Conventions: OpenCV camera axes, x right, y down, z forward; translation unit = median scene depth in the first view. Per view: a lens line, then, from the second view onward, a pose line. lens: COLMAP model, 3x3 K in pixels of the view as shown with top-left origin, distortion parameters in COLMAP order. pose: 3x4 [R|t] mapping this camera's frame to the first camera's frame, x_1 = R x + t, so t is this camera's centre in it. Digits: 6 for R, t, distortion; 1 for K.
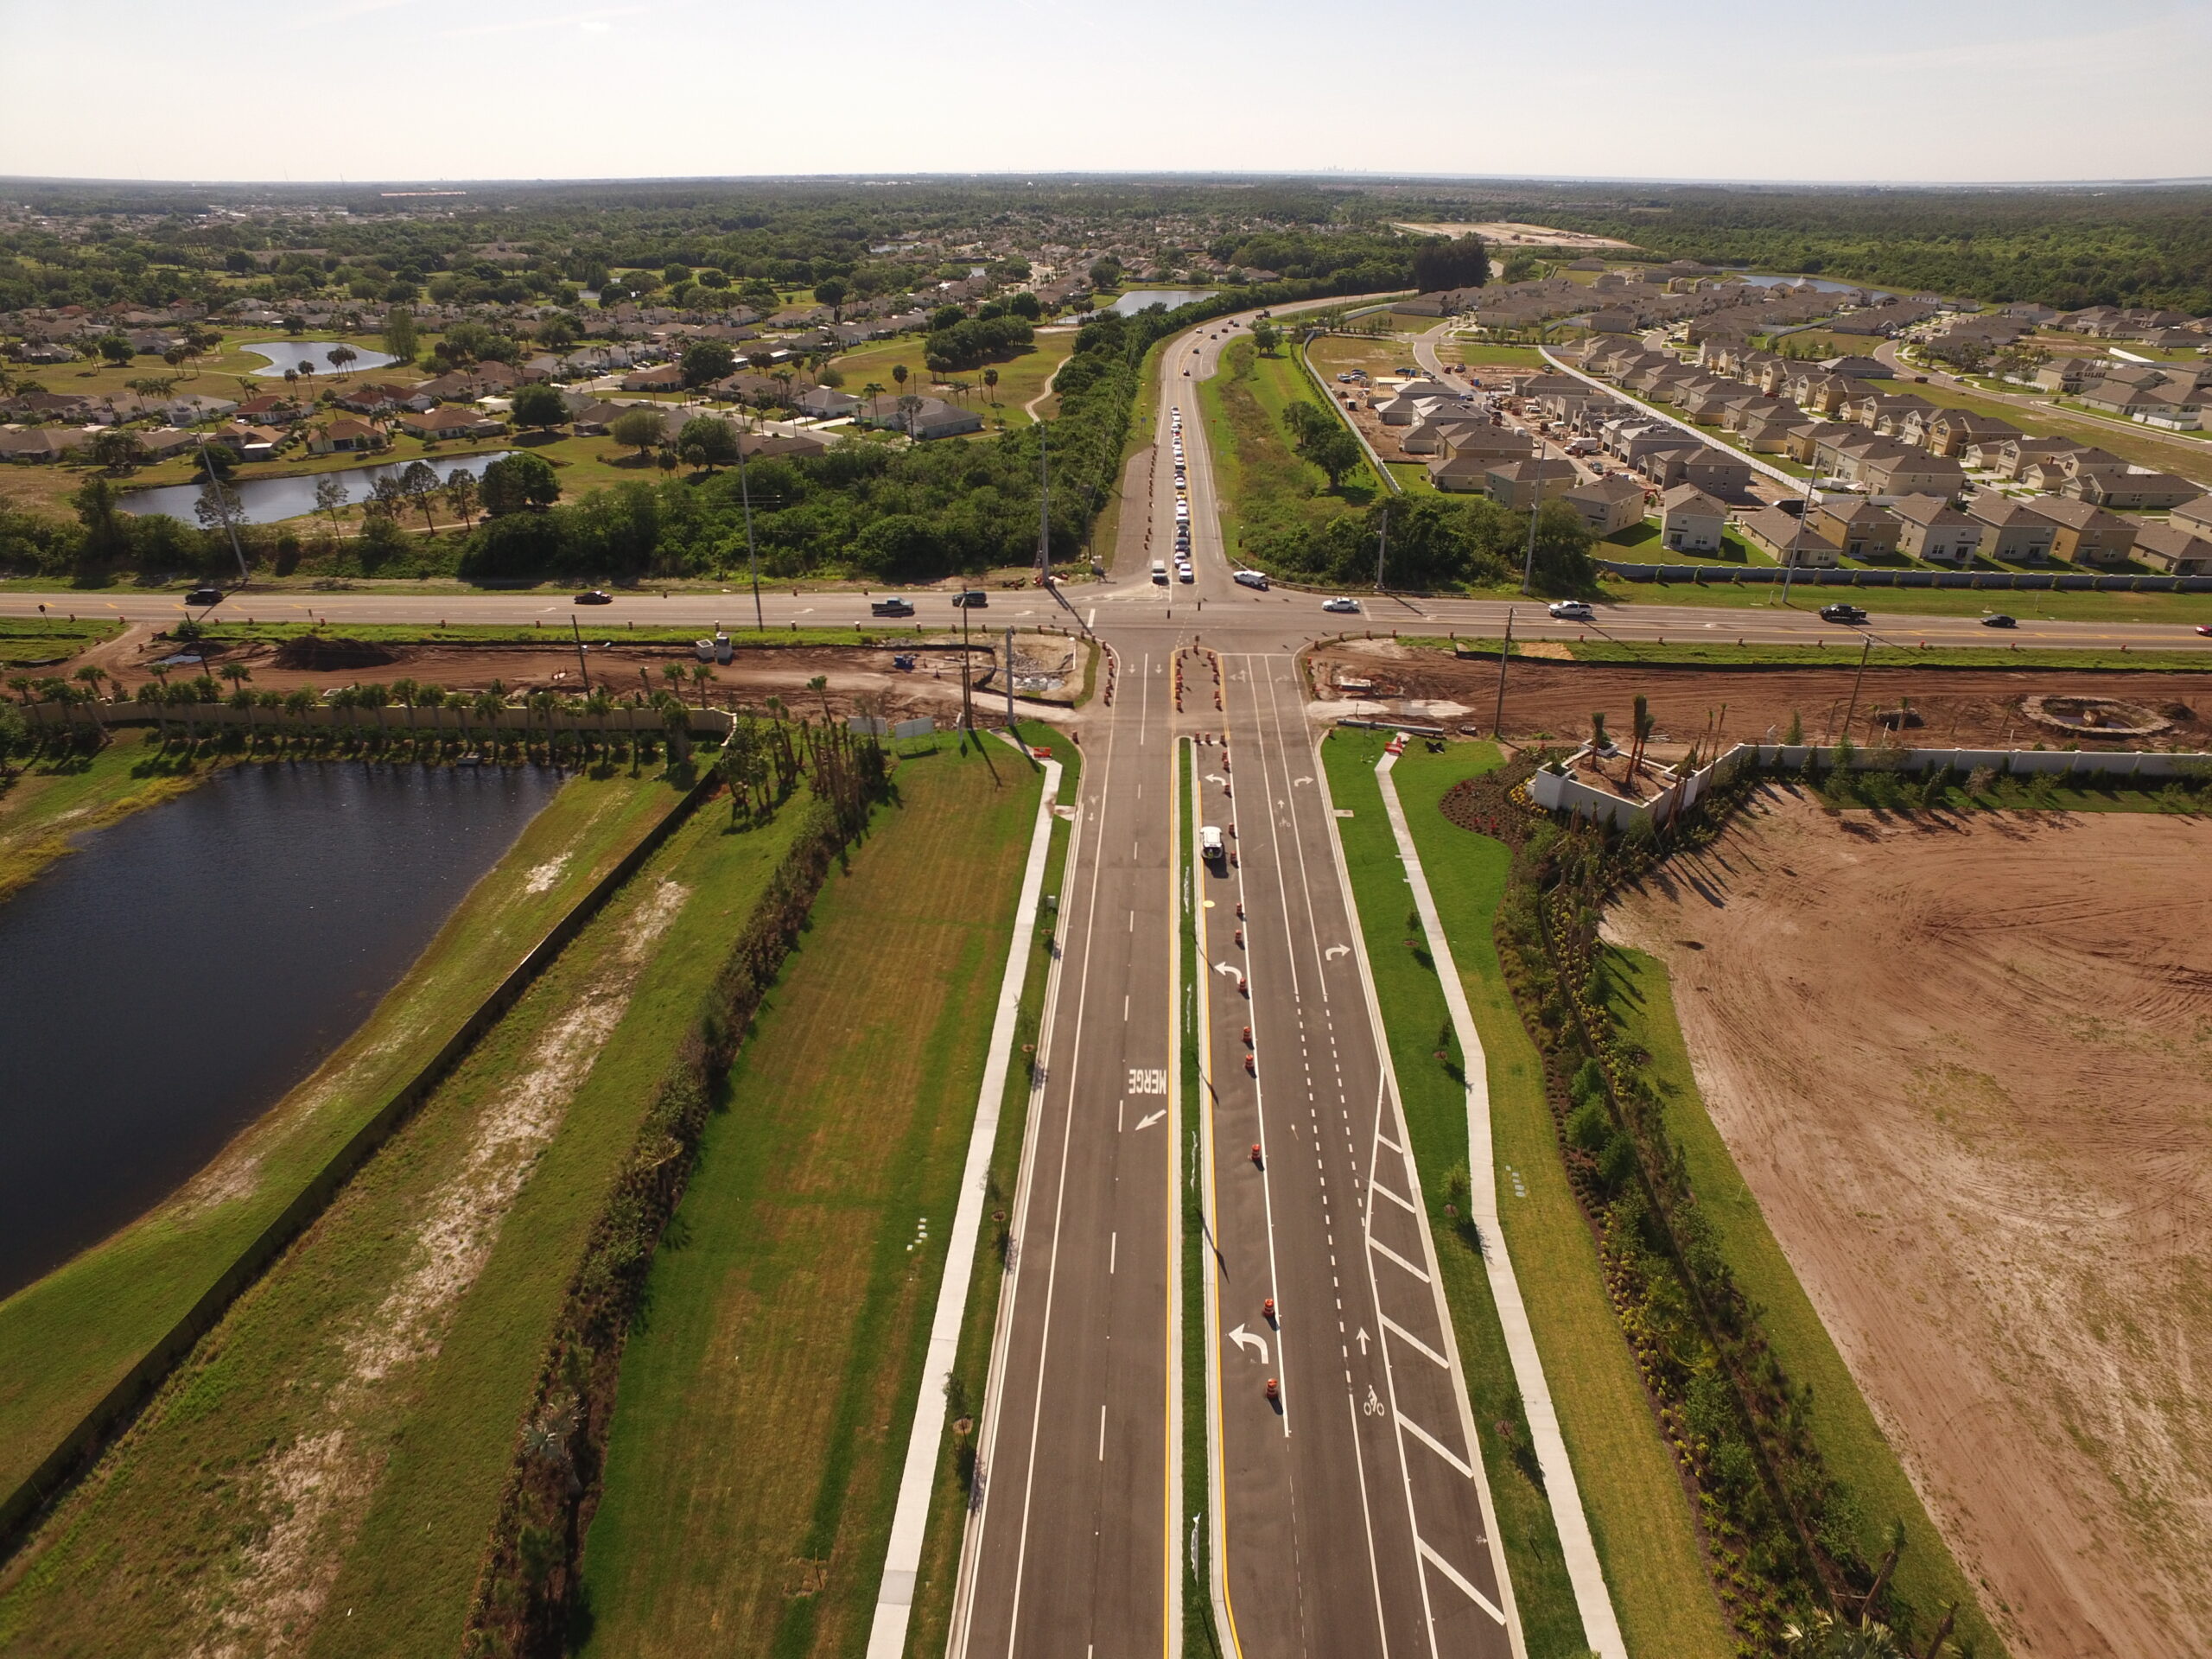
lens RADIAL K [[1280.4, 0, 1112.4], [0, 1280.4, 821.2], [0, 0, 1]] dist [-0.124579, 0.090523]
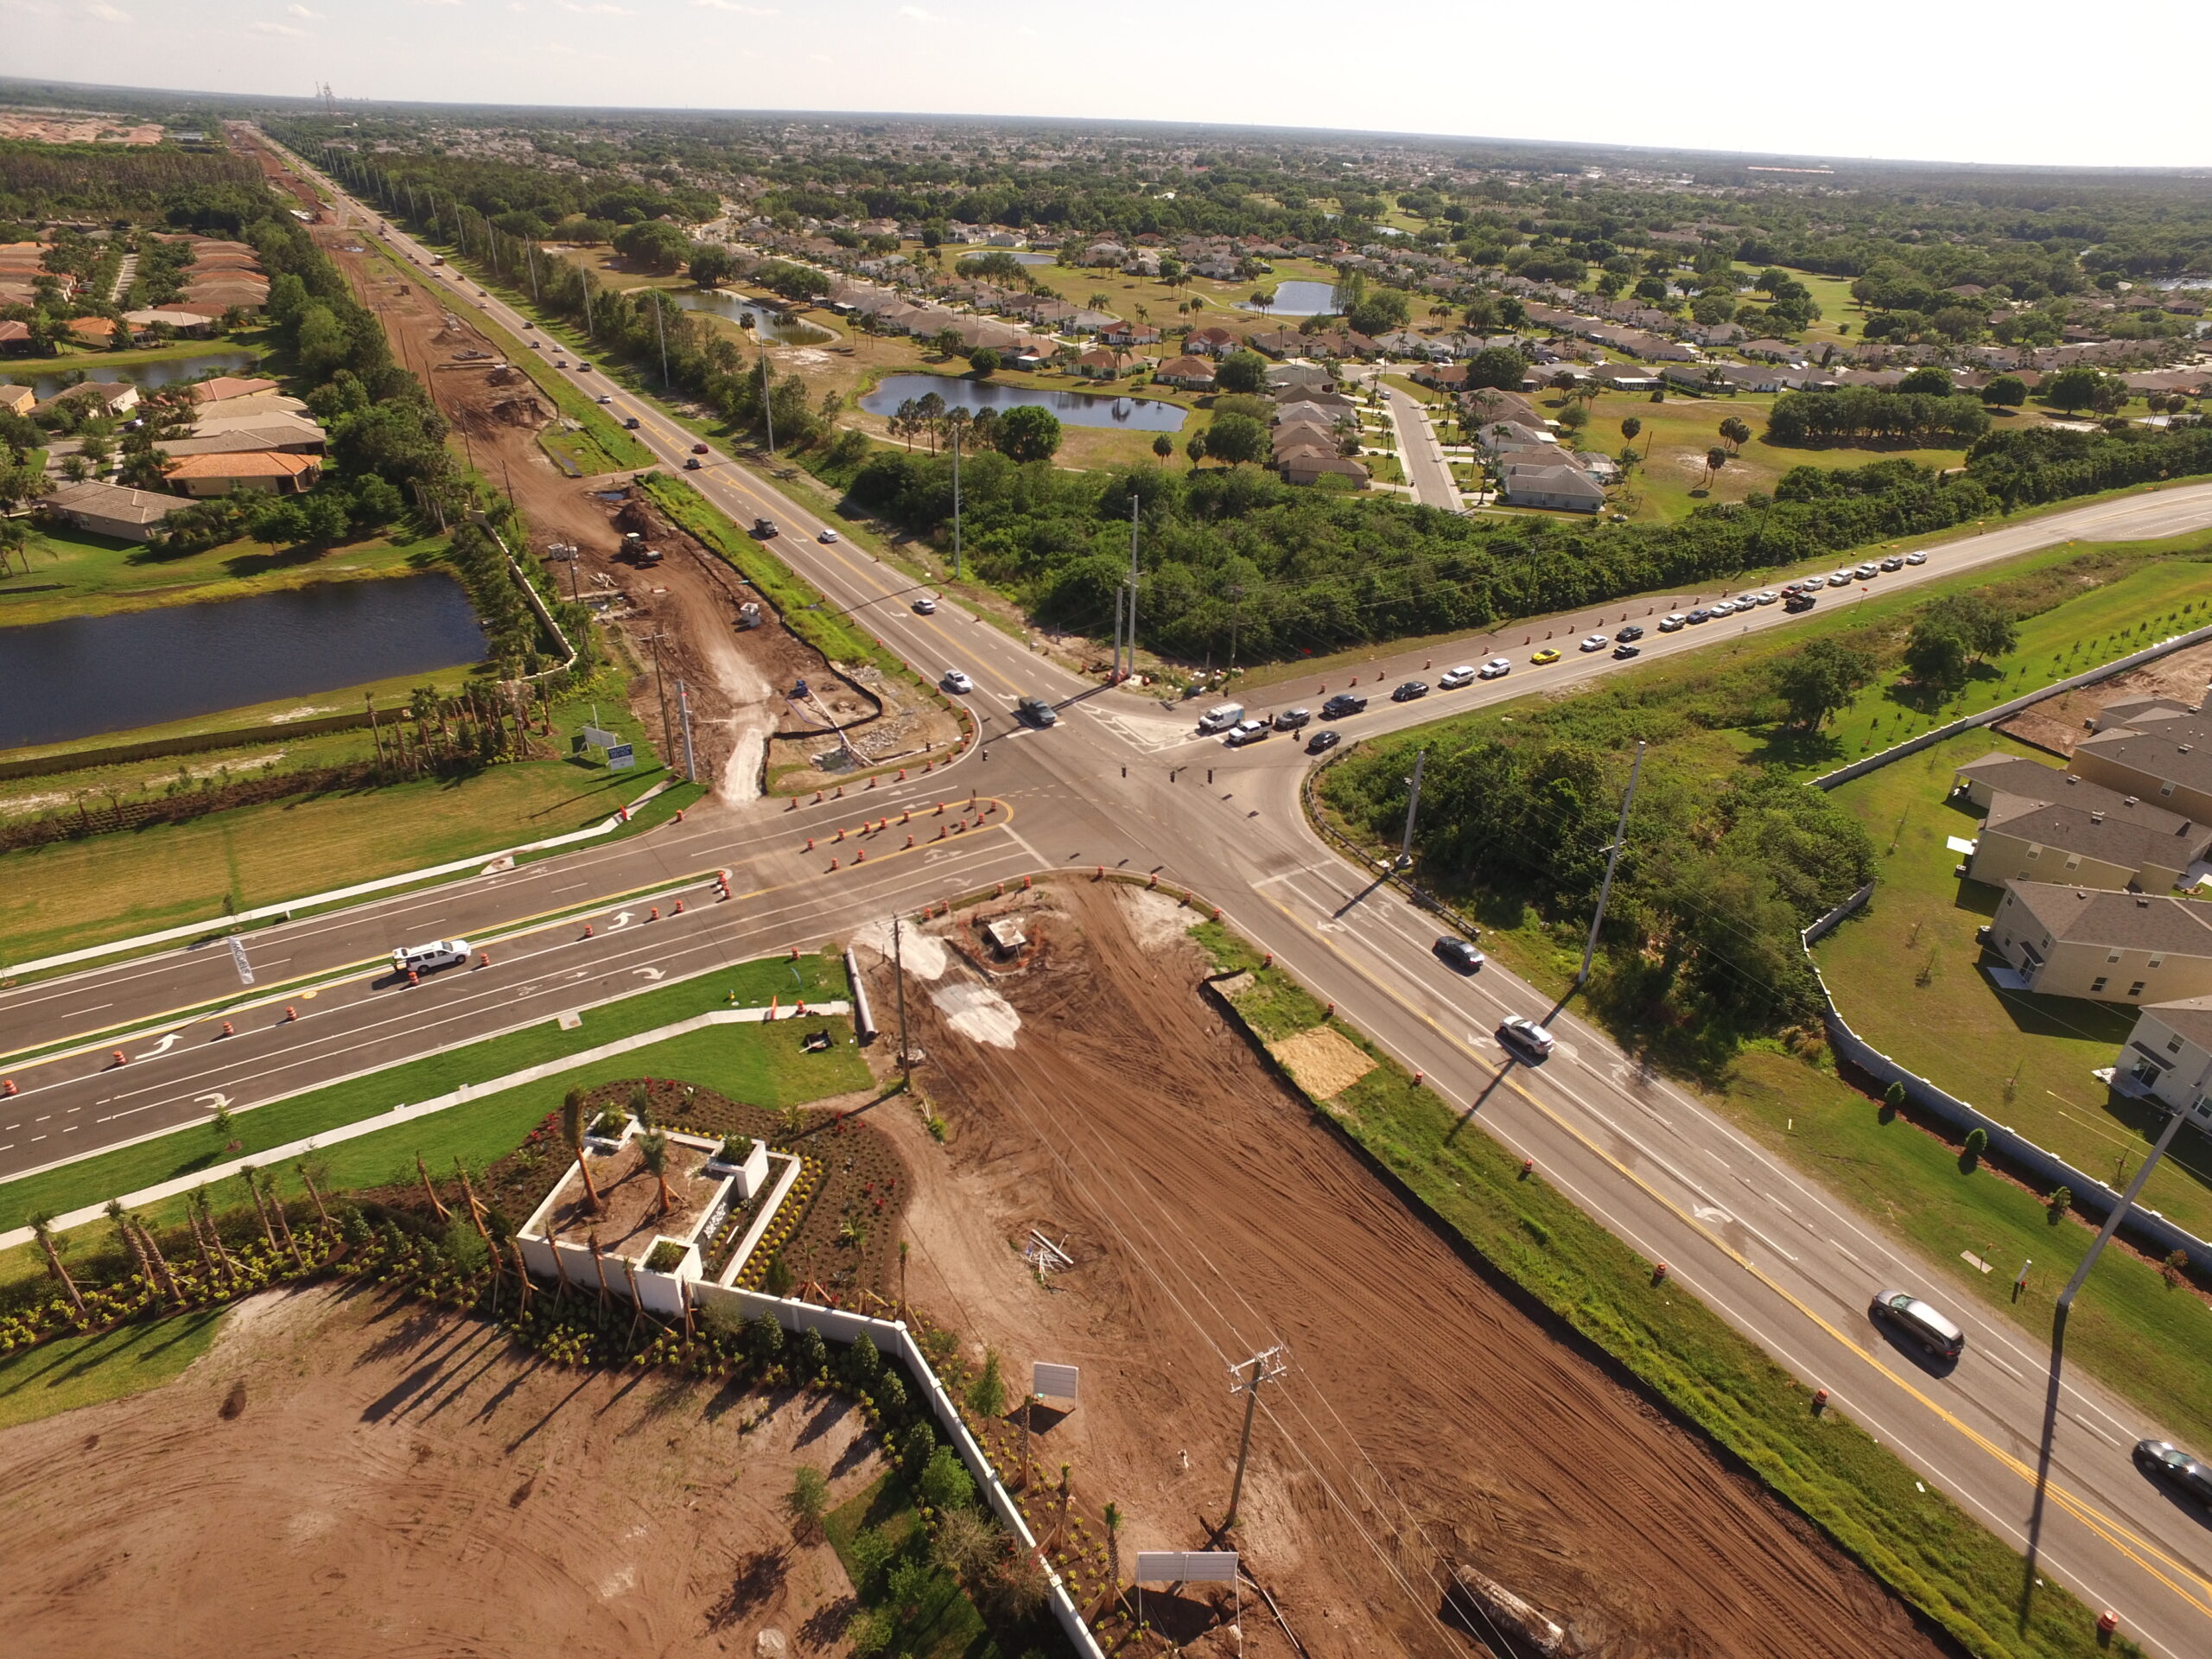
lens RADIAL K [[1280.4, 0, 1112.4], [0, 1280.4, 821.2], [0, 0, 1]] dist [-0.124579, 0.090523]
pose [[0.576103, 0.422597, -0.699655, 0.676856], [-0.411135, 0.889630, 0.198811, -0.320808], [0.706451, 0.173117, 0.686263, 0.527576]]
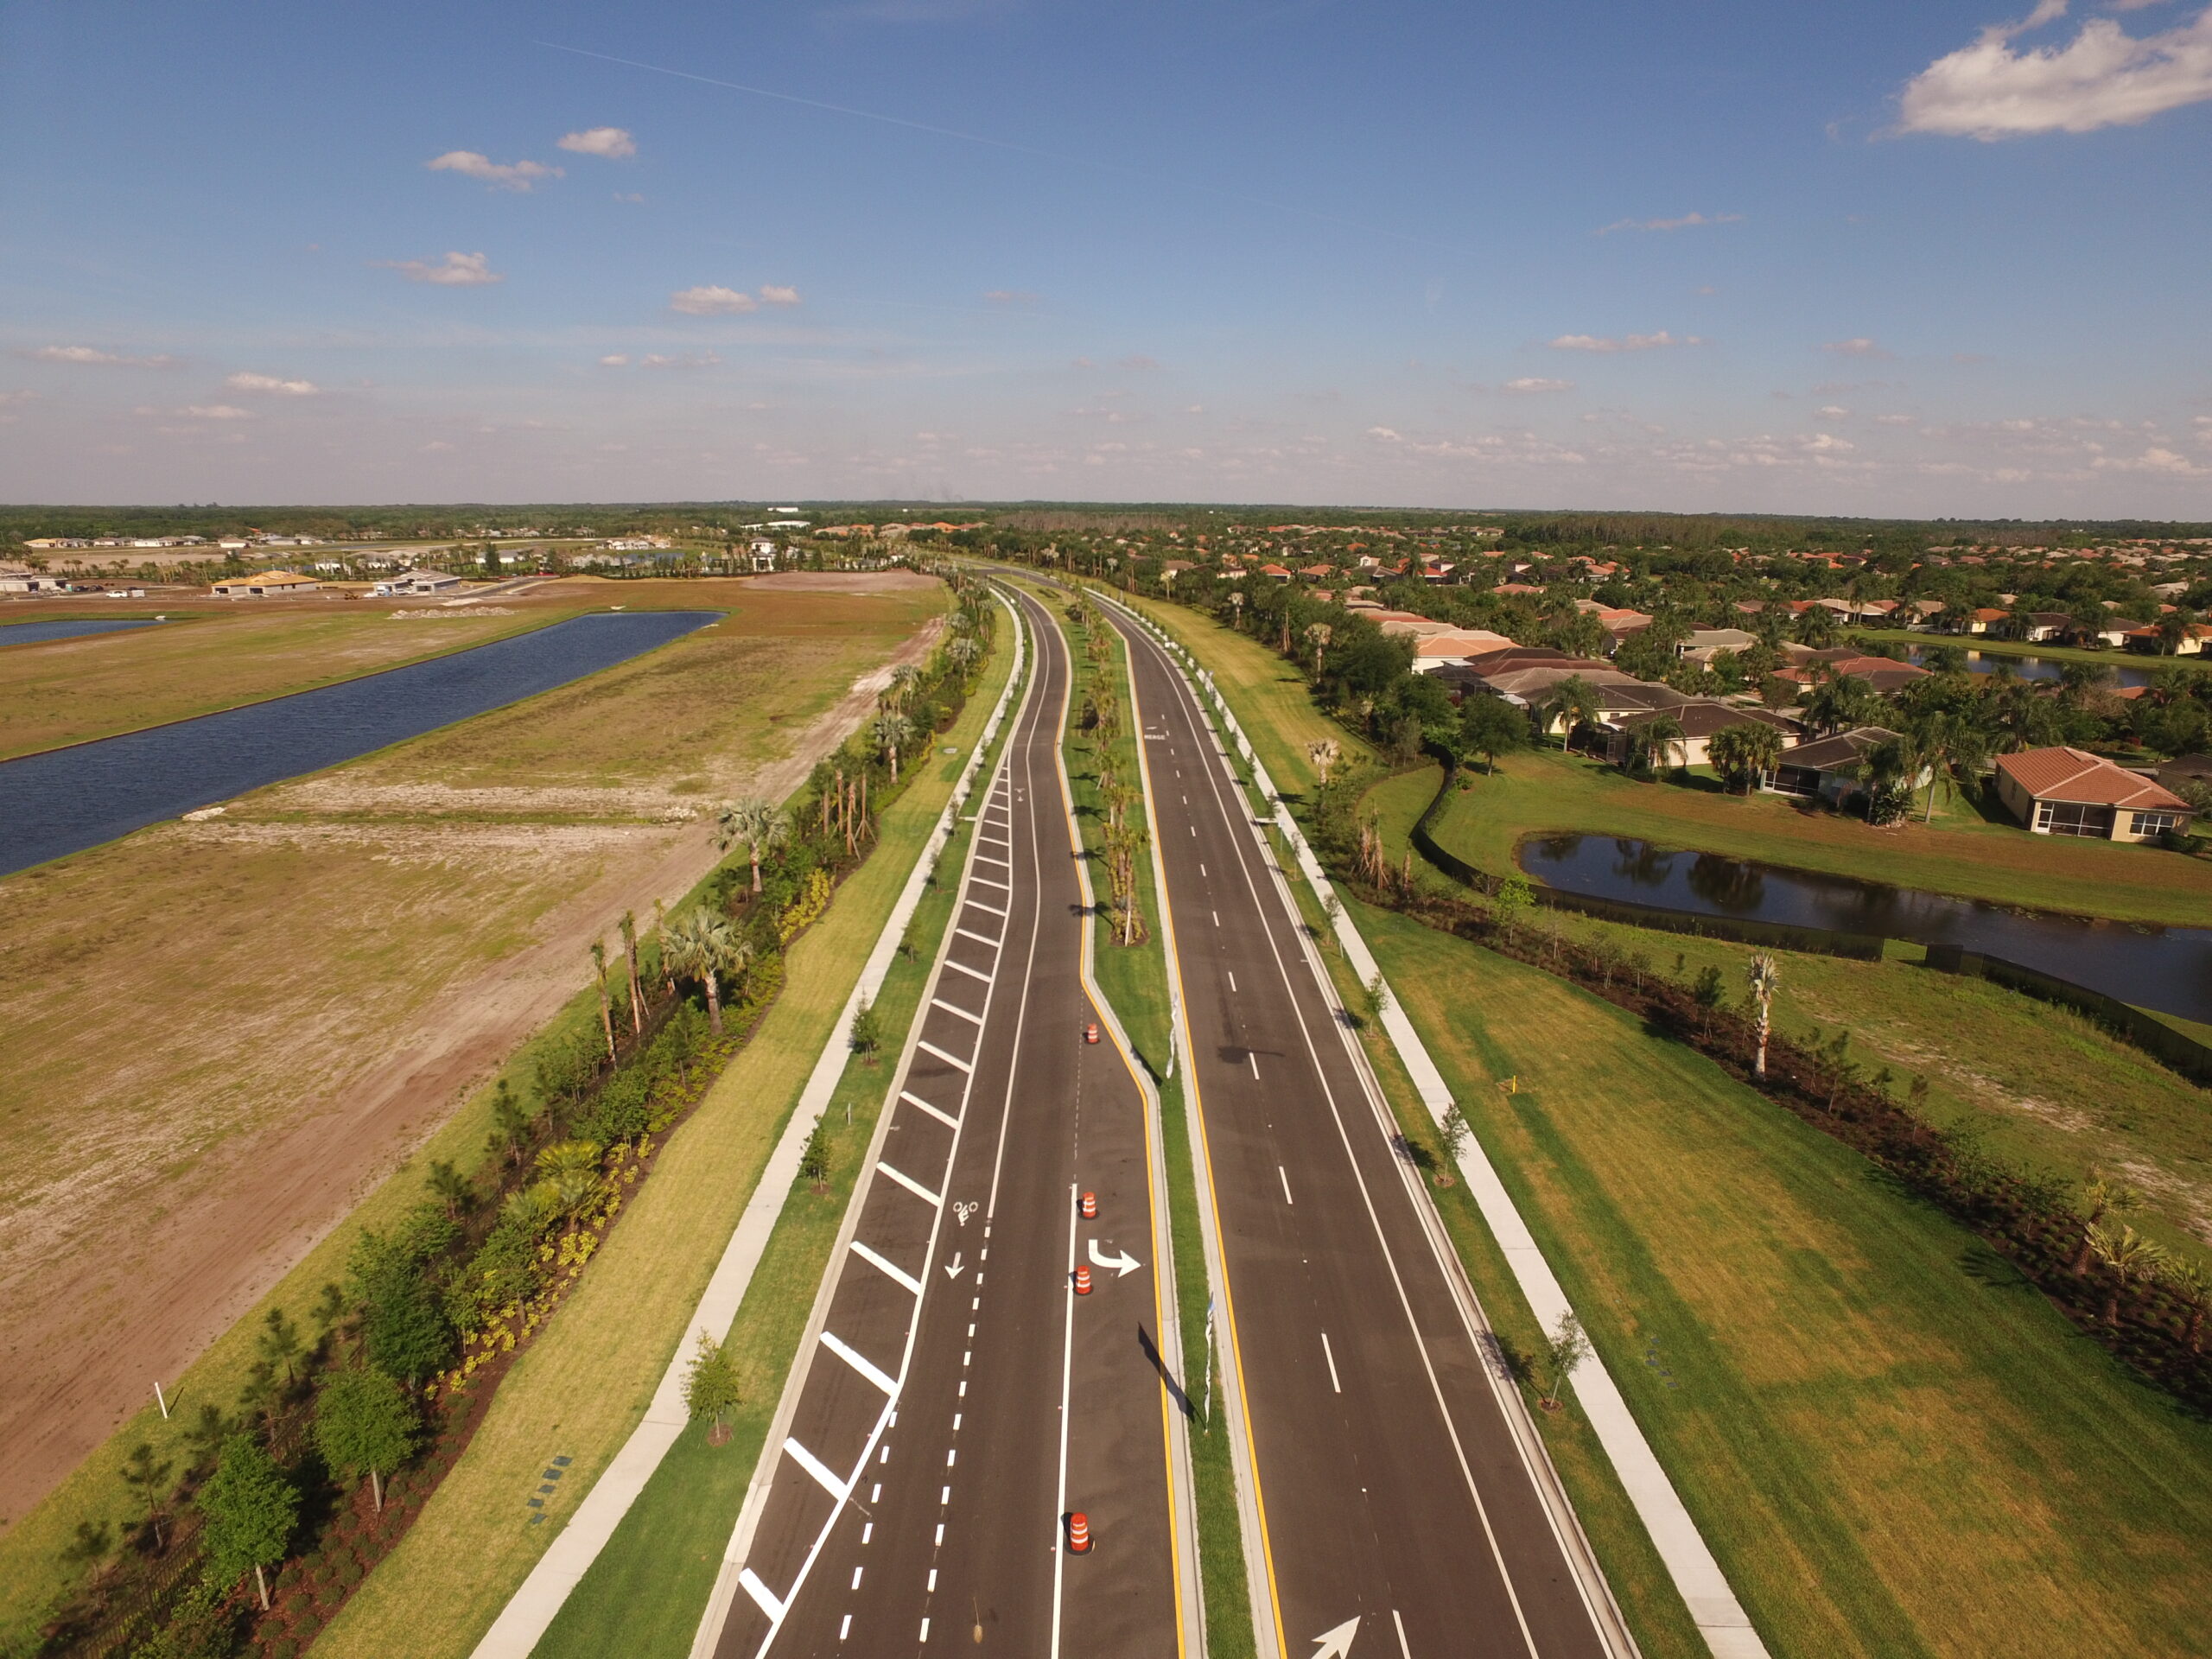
lens RADIAL K [[1280.4, 0, 1112.4], [0, 1280.4, 821.2], [0, 0, 1]] dist [-0.124579, 0.090523]
pose [[-0.998880, 0.009283, -0.046388, 0.060466], [-0.024130, 0.743438, 0.668370, -0.114485], [0.040691, 0.668741, -0.742381, 0.589829]]
